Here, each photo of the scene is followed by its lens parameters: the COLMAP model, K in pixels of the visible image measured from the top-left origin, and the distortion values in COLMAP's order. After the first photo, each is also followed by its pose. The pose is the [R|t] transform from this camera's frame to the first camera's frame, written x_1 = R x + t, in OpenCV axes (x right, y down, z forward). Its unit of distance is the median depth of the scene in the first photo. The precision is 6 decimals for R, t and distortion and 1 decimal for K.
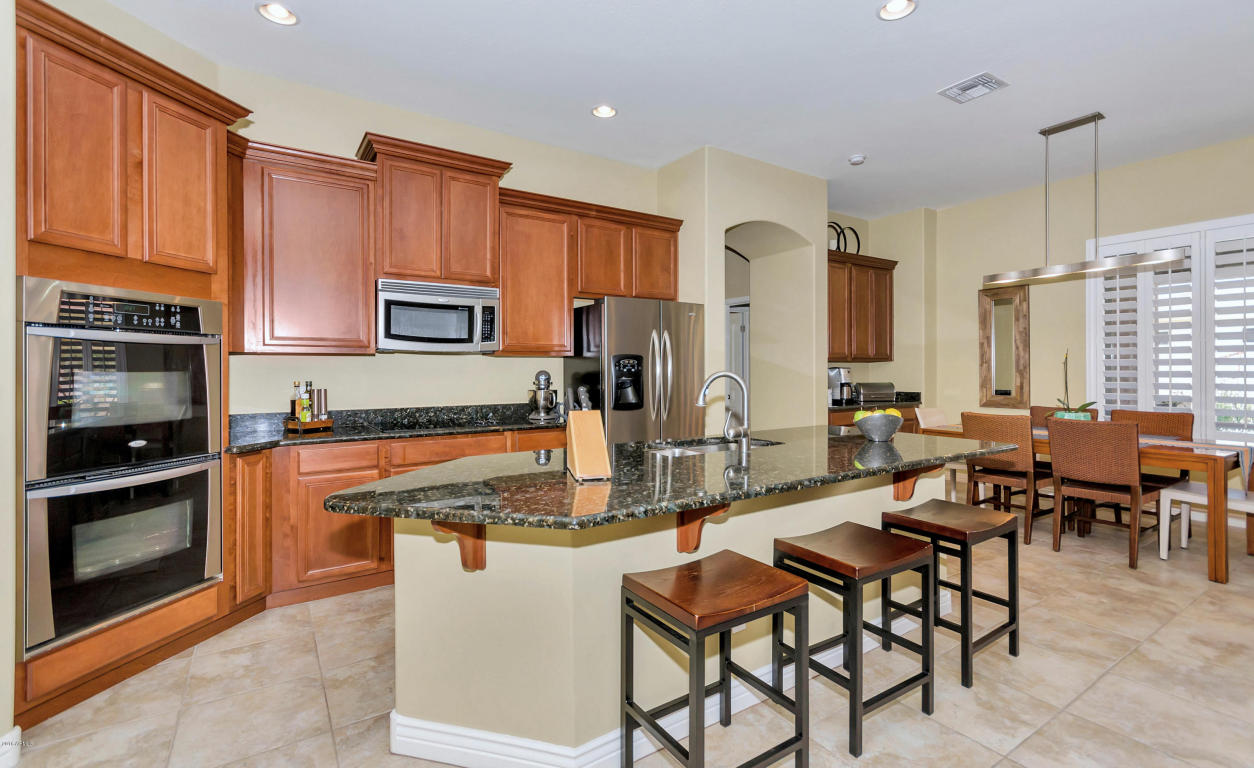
lens RADIAL K [[555.4, 0, 640.5], [0, 555.4, 366.0], [0, 0, 1]] dist [0.014544, 0.000464]
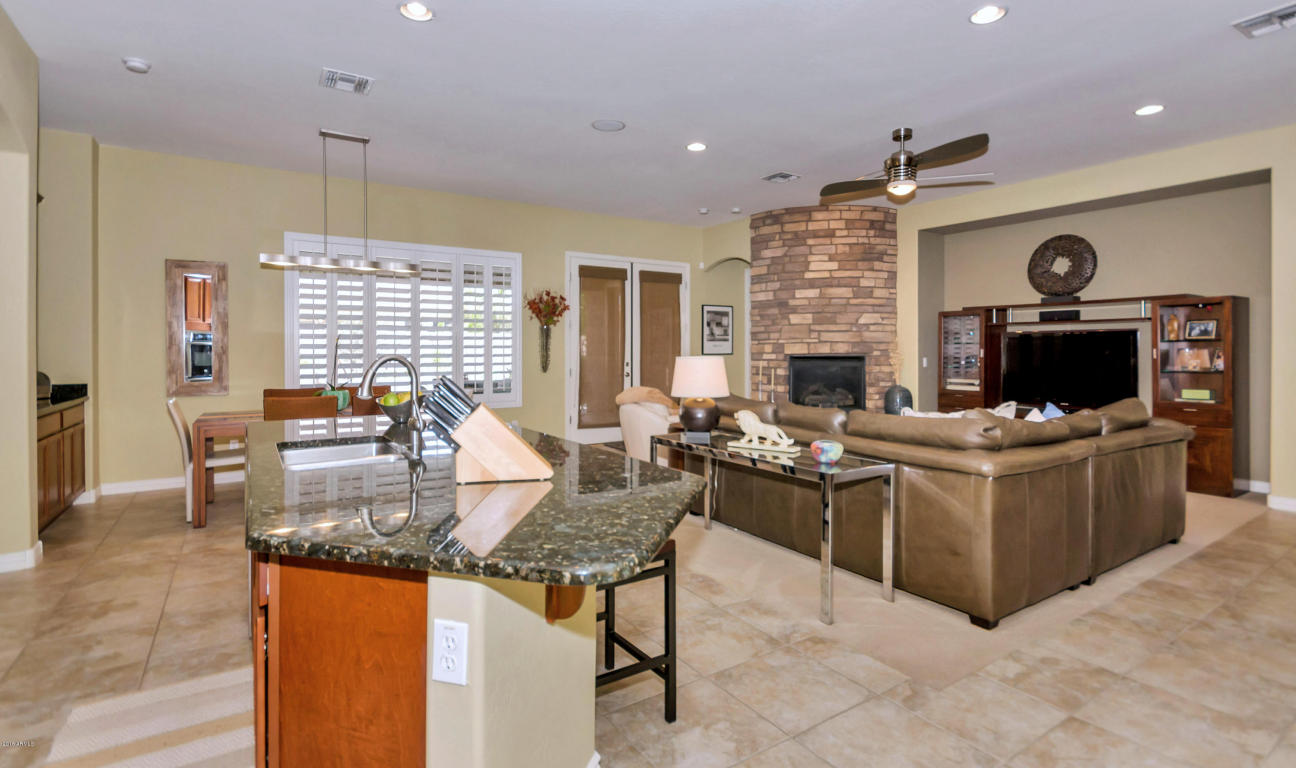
lens RADIAL K [[614.2, 0, 648.7], [0, 614.2, 351.6], [0, 0, 1]] dist [-0.005602, -0.000930]
pose [[0.009798, -0.000454, 0.999952, -0.526936], [-0.004642, 0.999989, 0.000500, 0.003015], [-0.999941, -0.004646, 0.009796, 0.410025]]
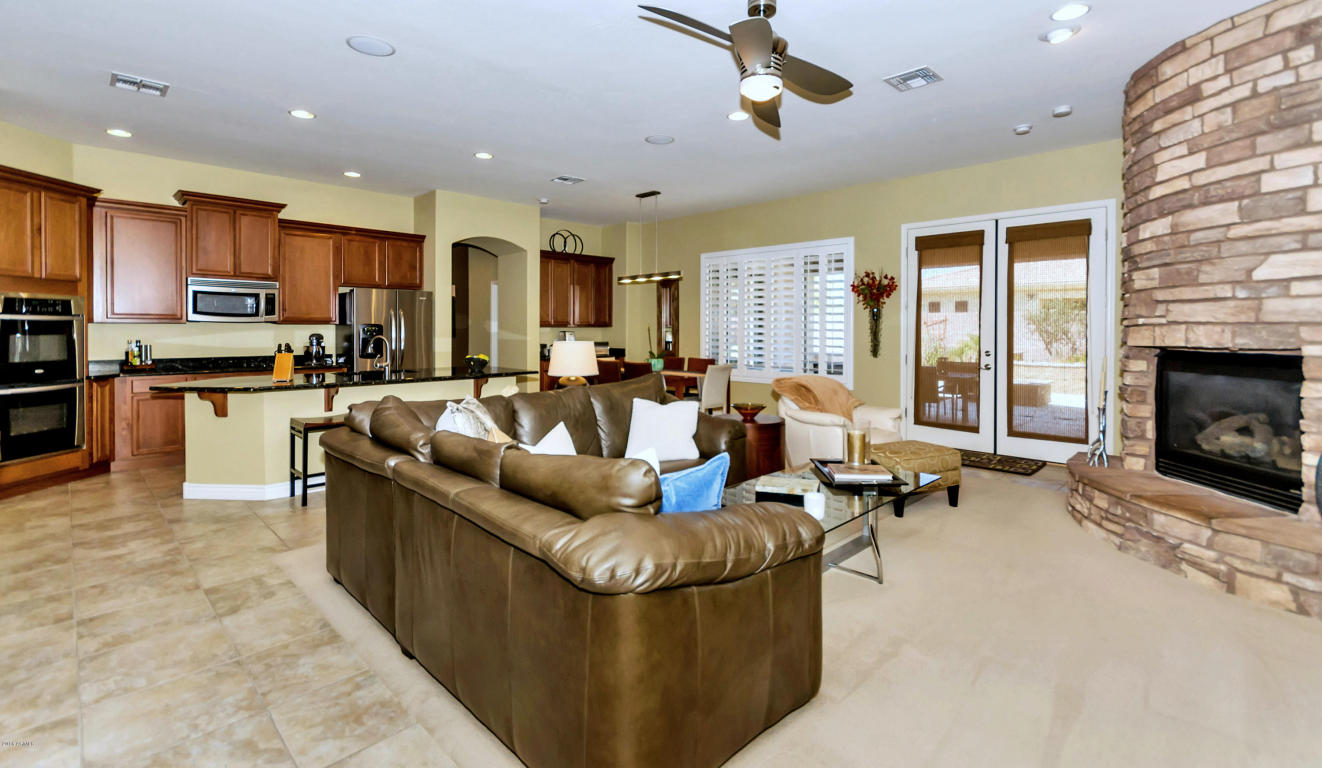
lens RADIAL K [[587.0, 0, 677.8], [0, 587.0, 330.2], [0, 0, 1]] dist [0.019081, -0.005933]
pose [[0.977958, 0.004431, 0.208756, 0.526543], [-0.006144, 0.999953, 0.007557, -0.021843], [-0.208712, -0.008673, 0.977939, -0.923171]]
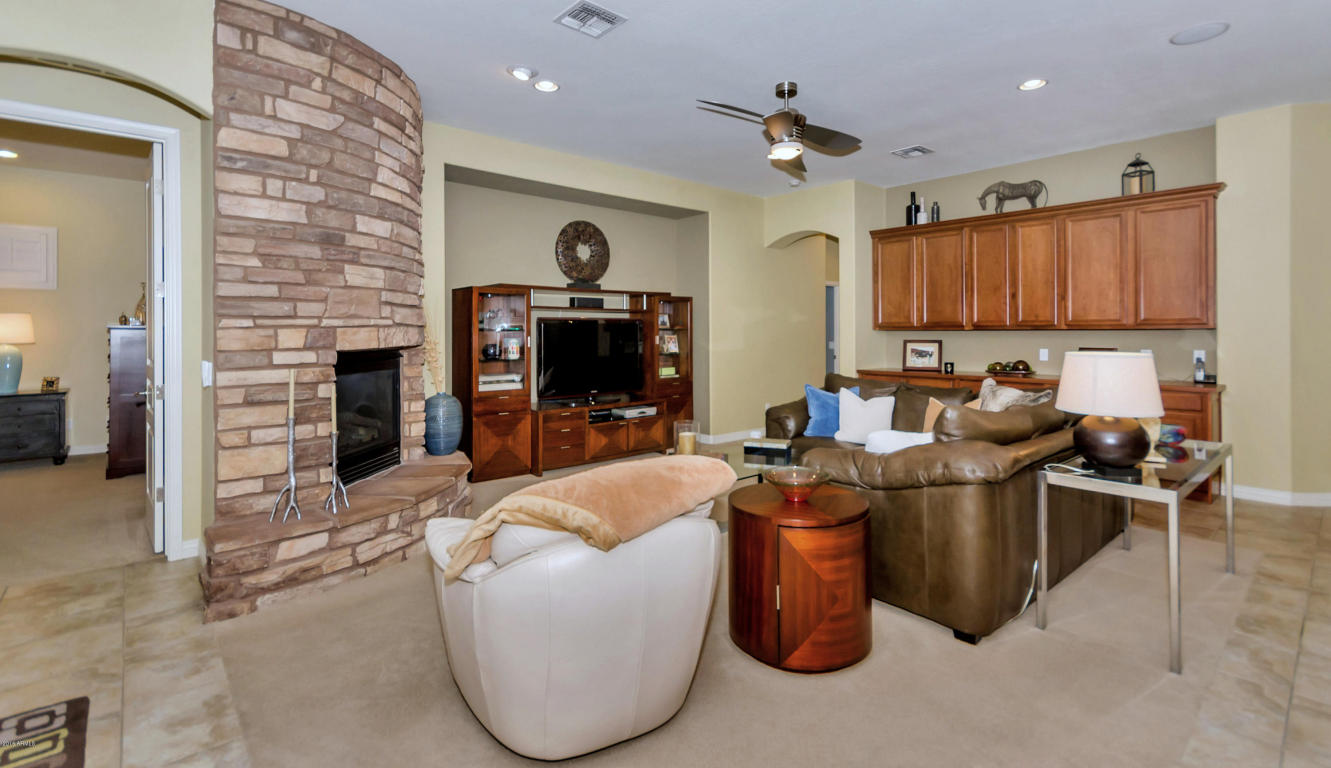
lens RADIAL K [[613.1, 0, 671.4], [0, 613.1, 333.7], [0, 0, 1]] dist [0.000526, 0.000039]
pose [[-0.990299, 0.004937, -0.138867, 1.188956], [0.005306, 0.999983, -0.002288, -0.010760], [0.138854, -0.003003, -0.990308, 0.975507]]
